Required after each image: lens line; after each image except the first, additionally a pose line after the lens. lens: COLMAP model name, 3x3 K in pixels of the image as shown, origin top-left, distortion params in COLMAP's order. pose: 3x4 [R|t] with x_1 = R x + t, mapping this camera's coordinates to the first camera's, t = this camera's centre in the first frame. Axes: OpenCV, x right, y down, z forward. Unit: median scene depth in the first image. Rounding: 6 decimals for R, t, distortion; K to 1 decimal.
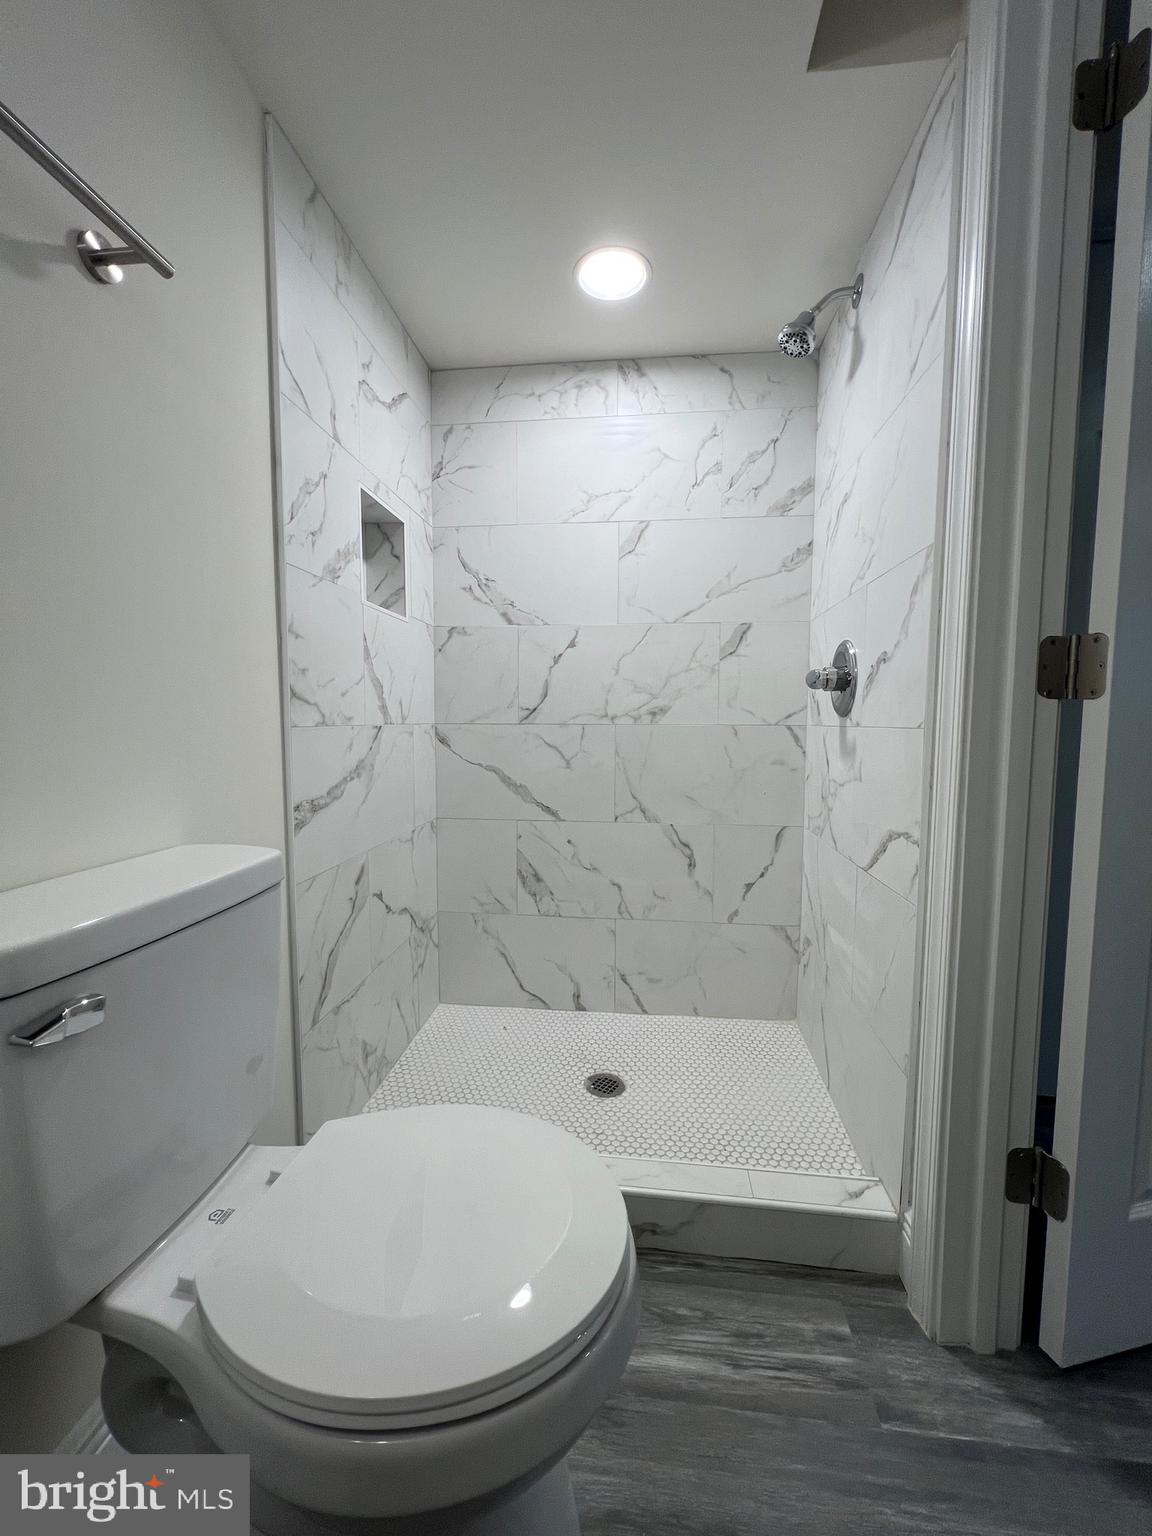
lens RADIAL K [[617.2, 0, 576.0], [0, 617.2, 768.0], [0, 0, 1]] dist [-0.001028, 0.000220]
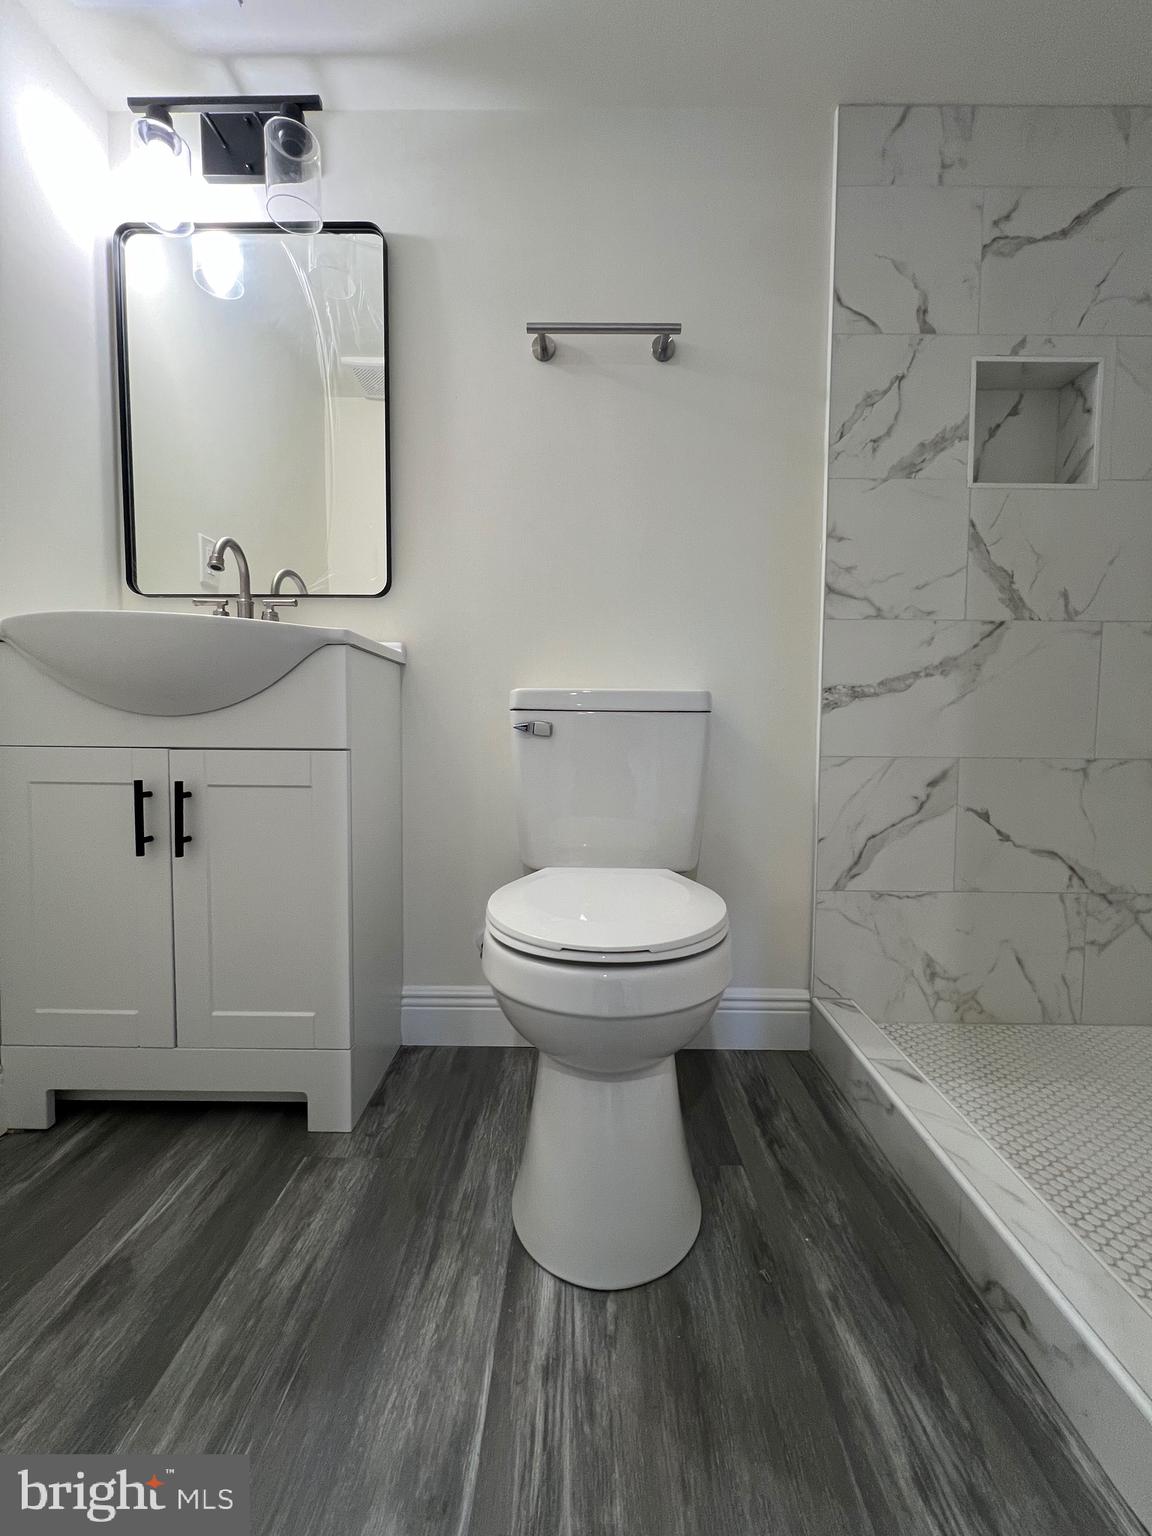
lens RADIAL K [[615.3, 0, 576.0], [0, 615.3, 768.0], [0, 0, 1]] dist [0.000029, 0.000120]
pose [[0.094111, 0.065126, -0.993429, 0.613153], [-0.091748, 0.994179, 0.056484, 0.175275], [0.991325, 0.085829, 0.099538, 0.395232]]
